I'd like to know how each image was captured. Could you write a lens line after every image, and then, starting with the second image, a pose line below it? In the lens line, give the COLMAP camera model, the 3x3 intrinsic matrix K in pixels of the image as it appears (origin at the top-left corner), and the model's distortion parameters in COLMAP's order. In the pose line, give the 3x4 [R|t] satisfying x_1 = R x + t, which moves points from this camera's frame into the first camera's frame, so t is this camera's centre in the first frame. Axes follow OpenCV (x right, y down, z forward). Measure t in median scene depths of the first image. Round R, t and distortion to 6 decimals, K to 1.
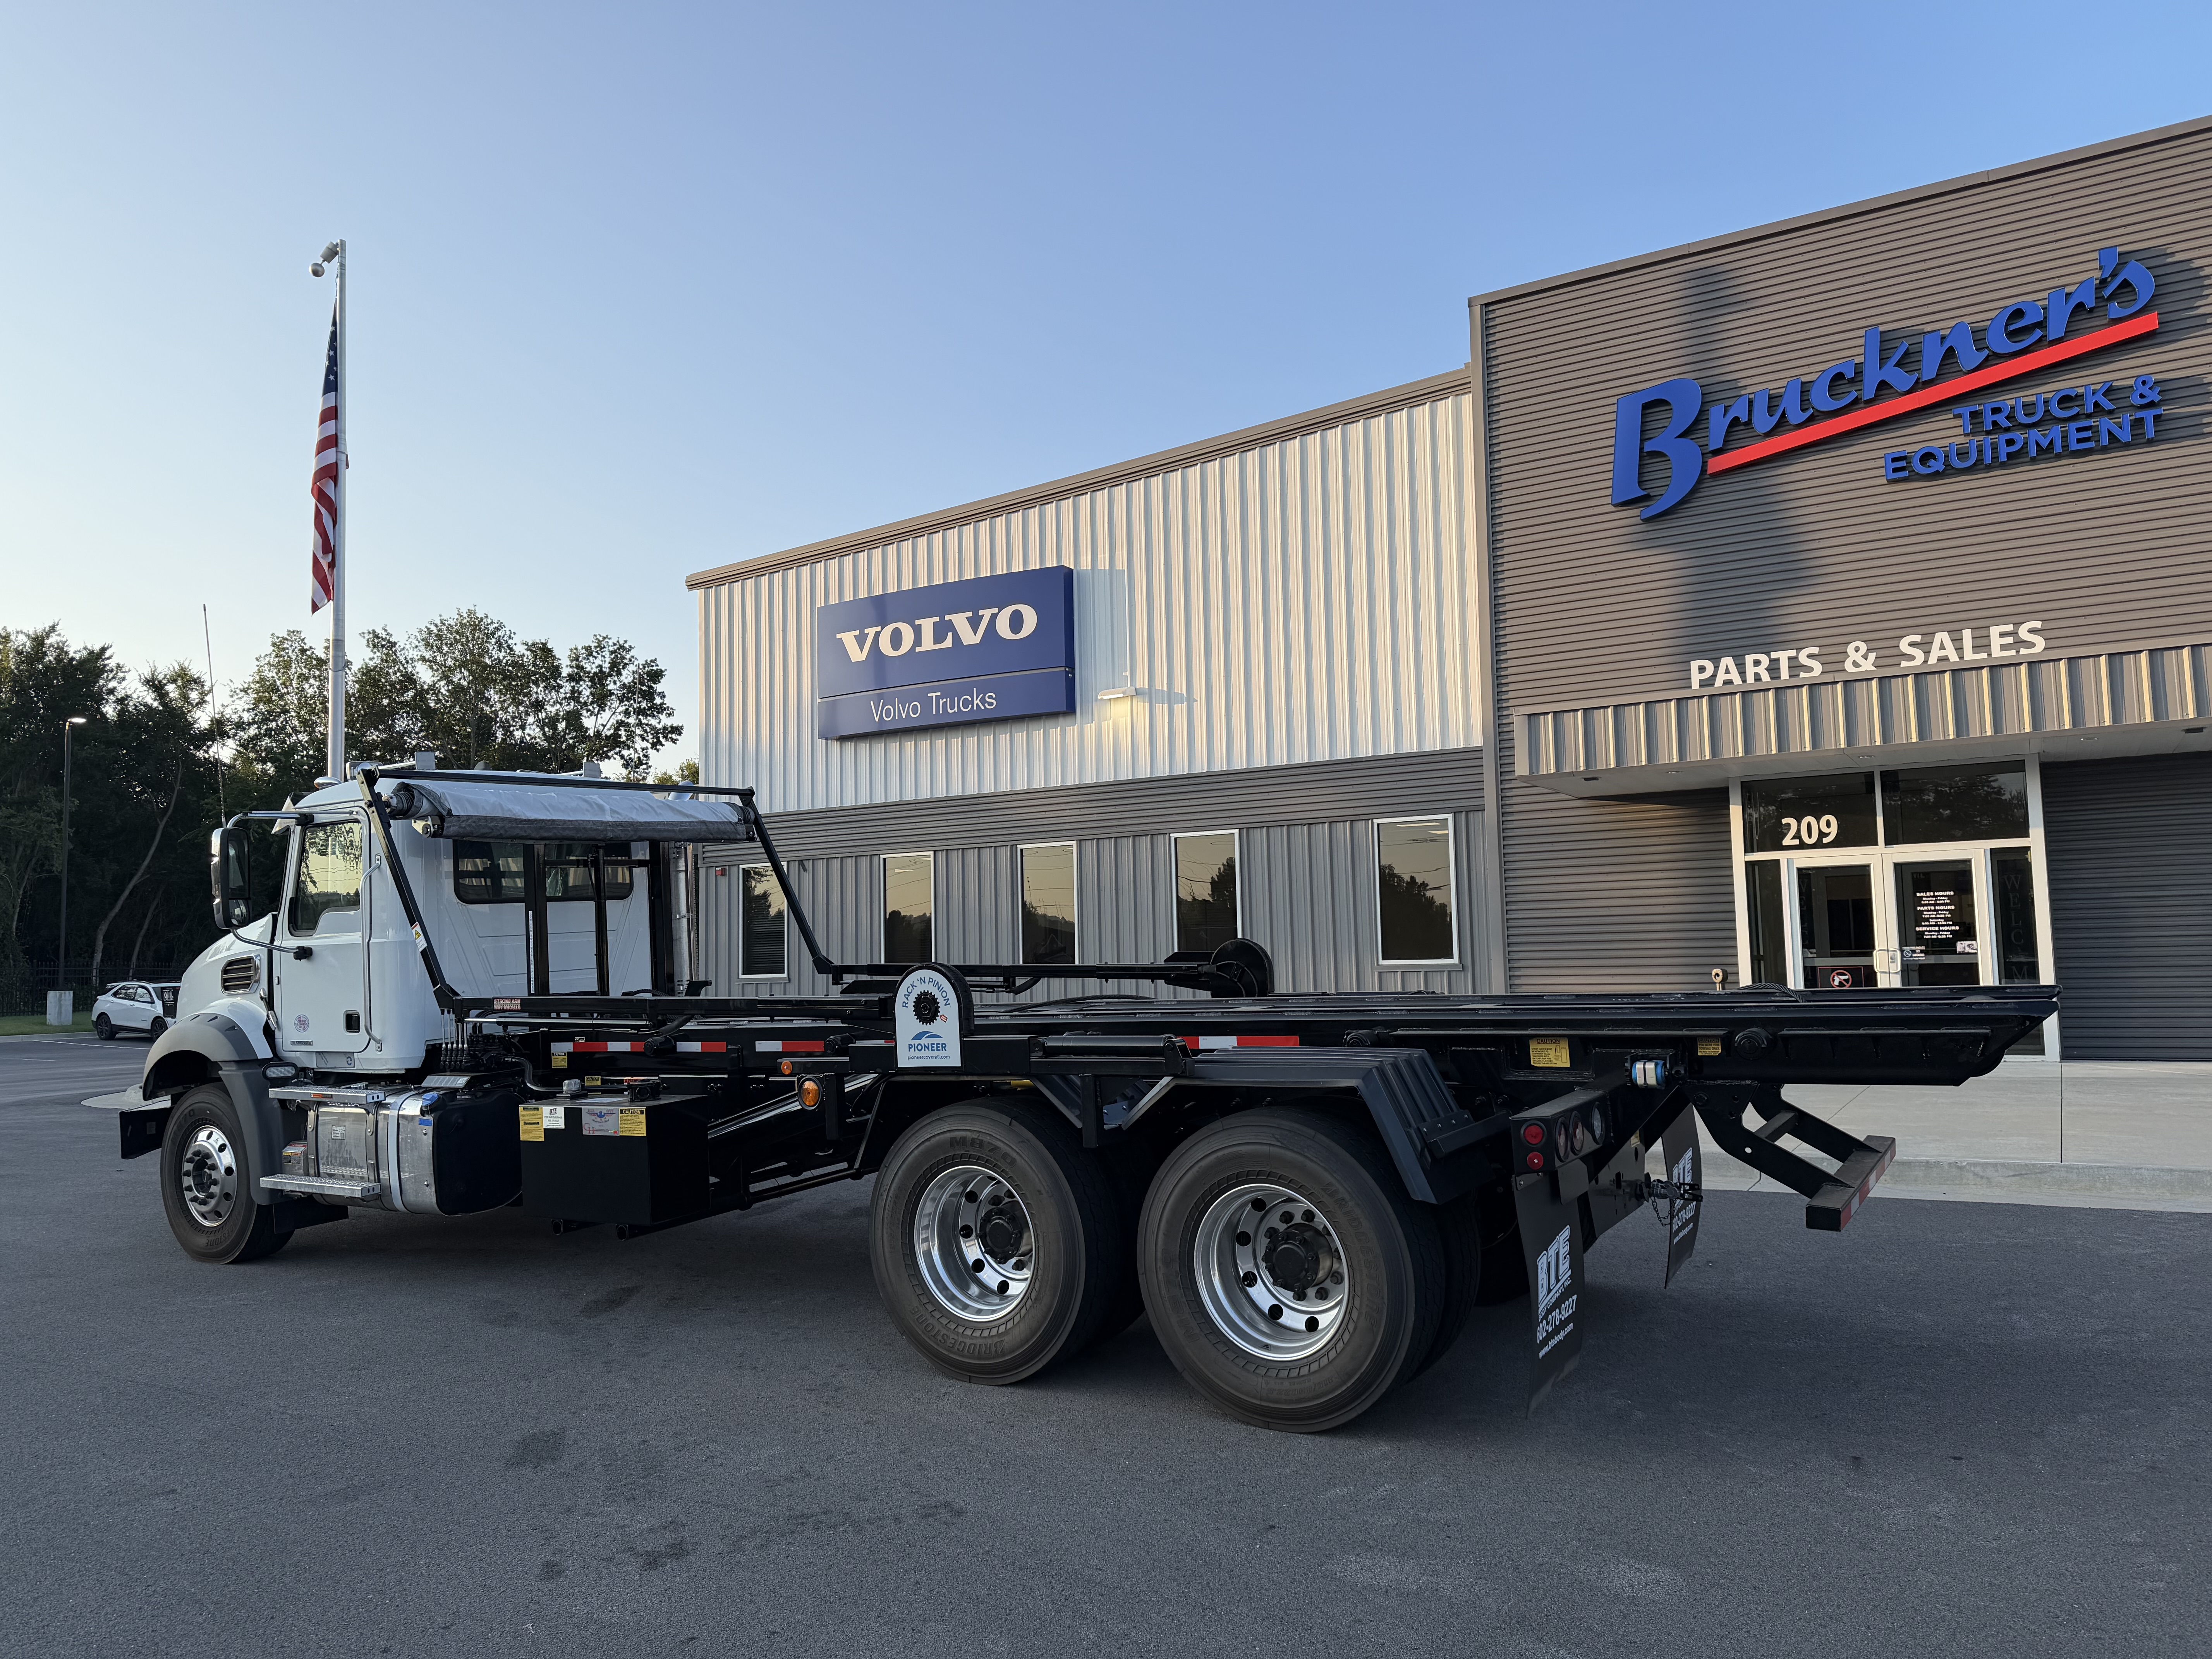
lens RADIAL K [[1545.1, 0, 1106.0], [0, 1545.1, 829.5], [0, 0, 1]] dist [0.075053, -0.105413]
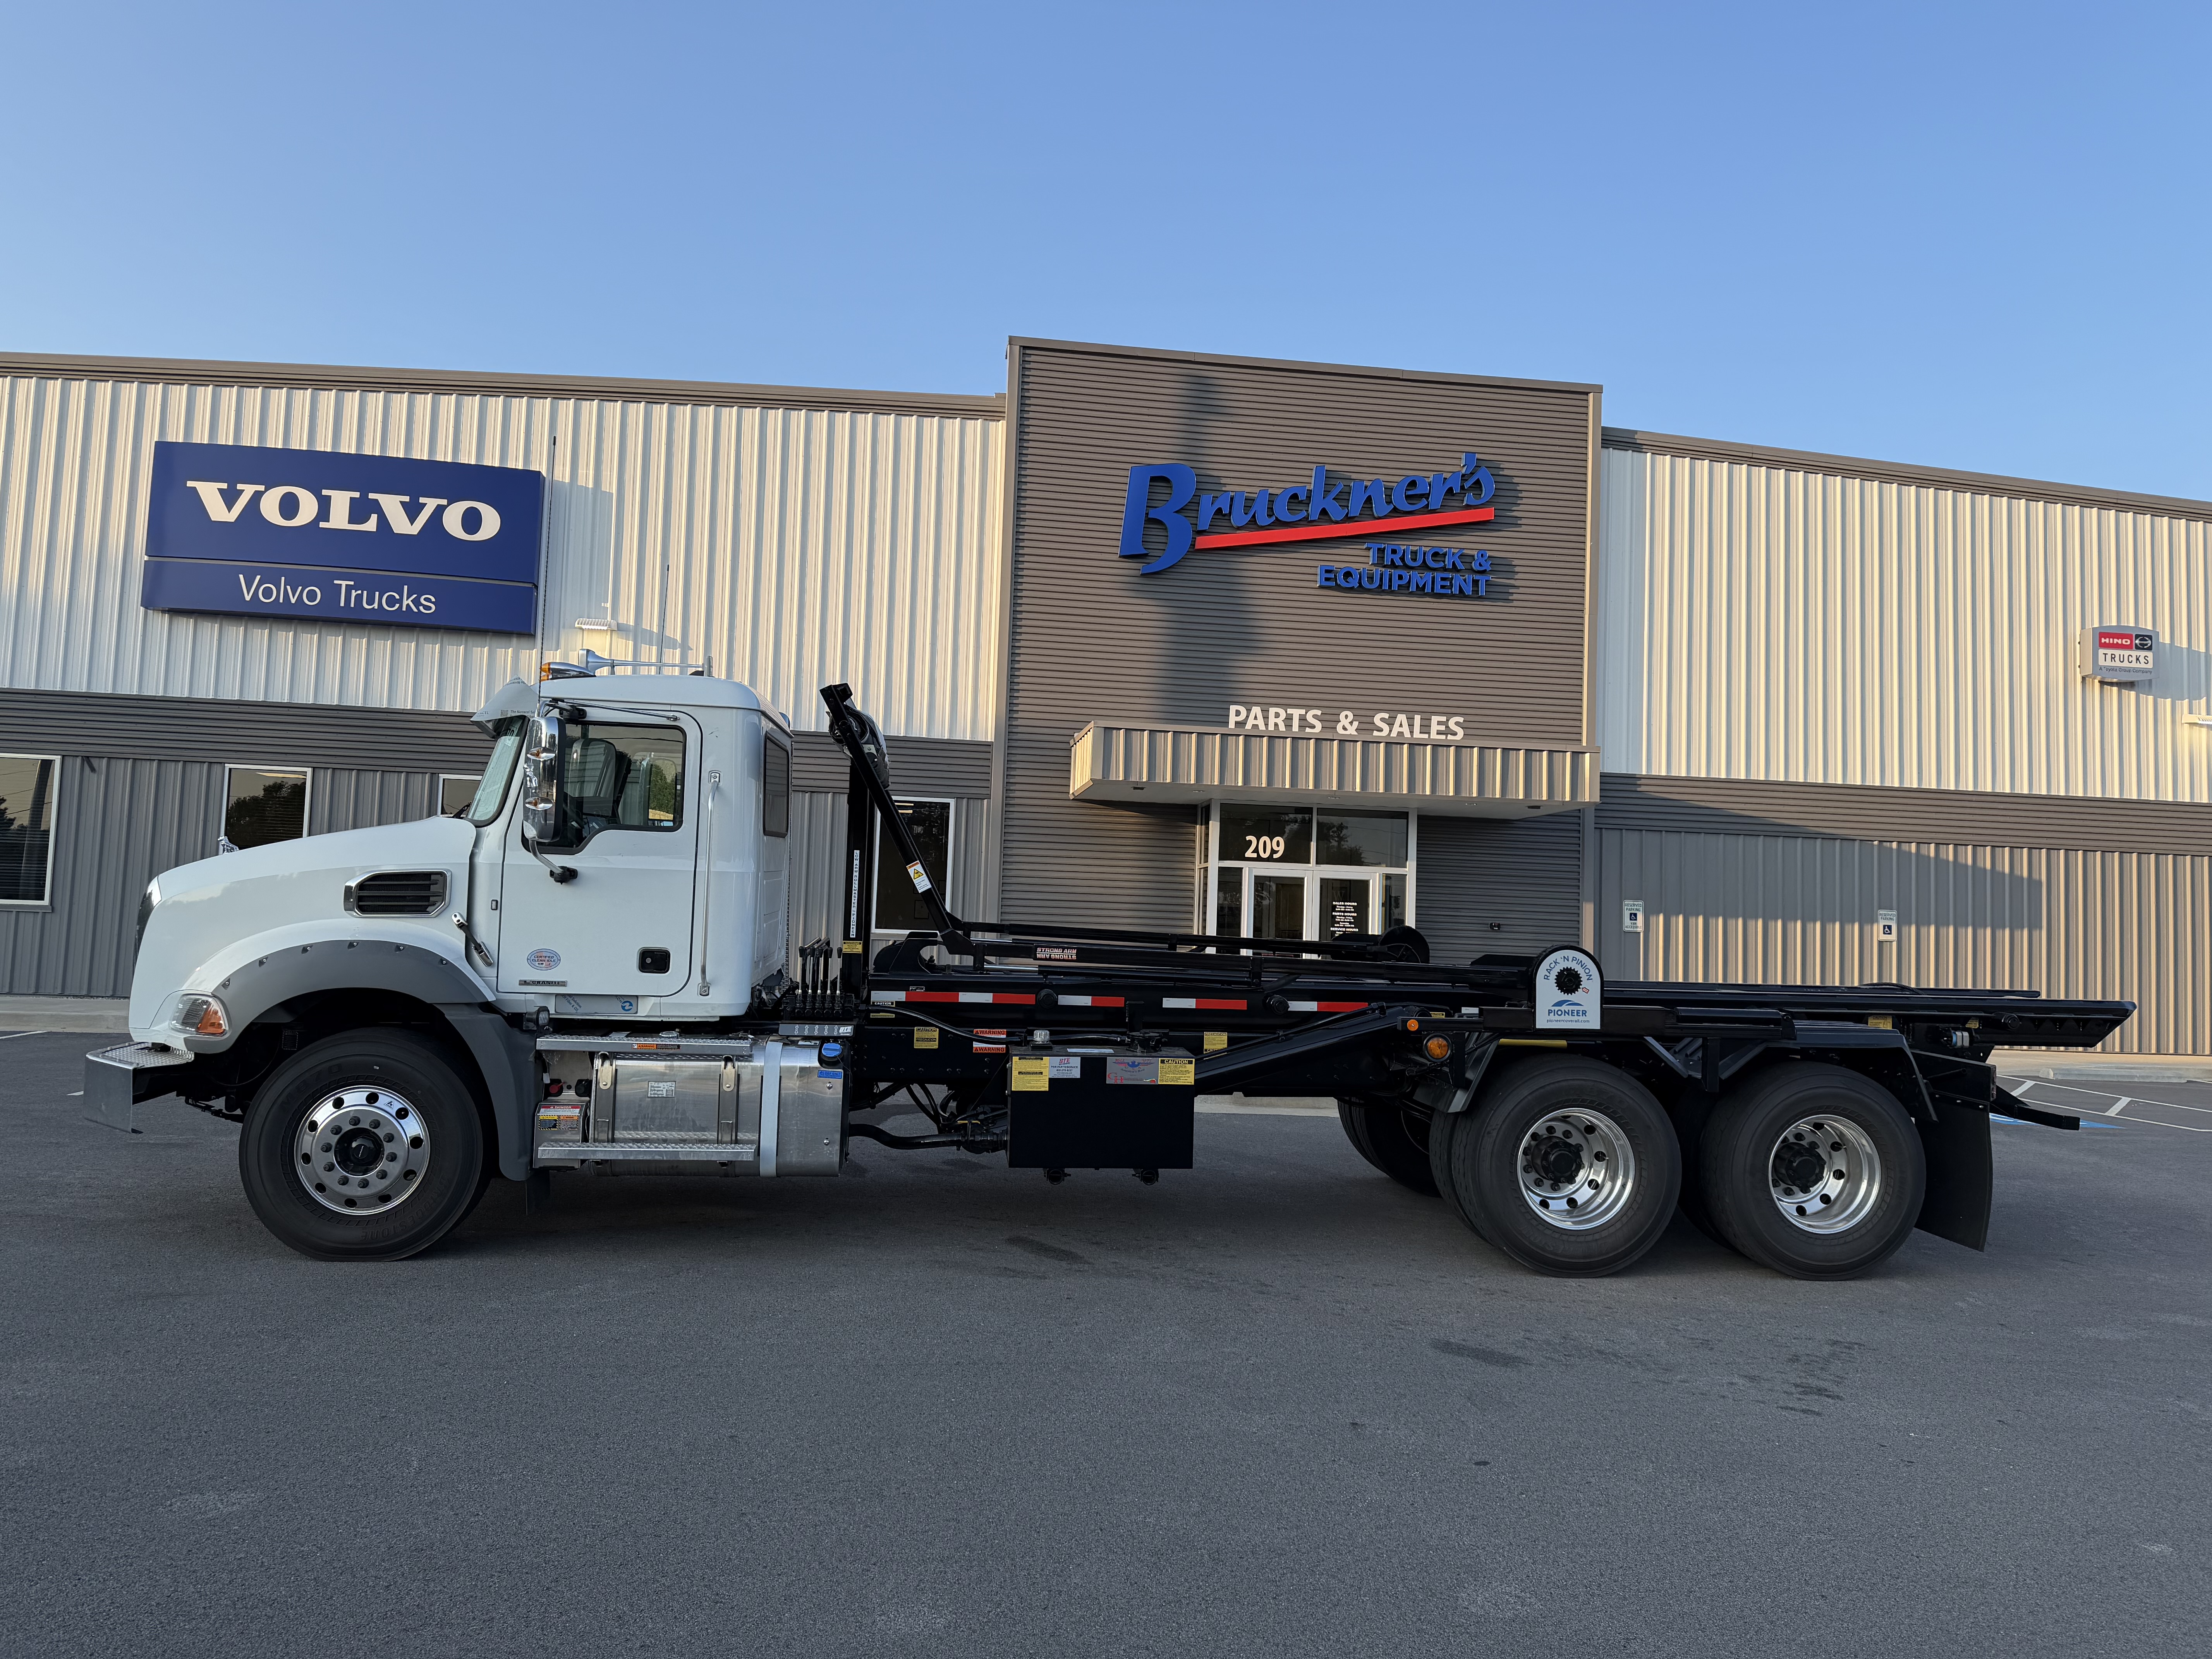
lens RADIAL K [[1529.3, 0, 1106.0], [0, 1529.3, 829.5], [0, 0, 1]] dist [0.187887, -0.354829]
pose [[0.772908, 0.095008, 0.627365, -0.447513], [-0.109393, 0.993874, -0.015741, 0.020401], [-0.625017, -0.056463, 0.778566, 0.100463]]
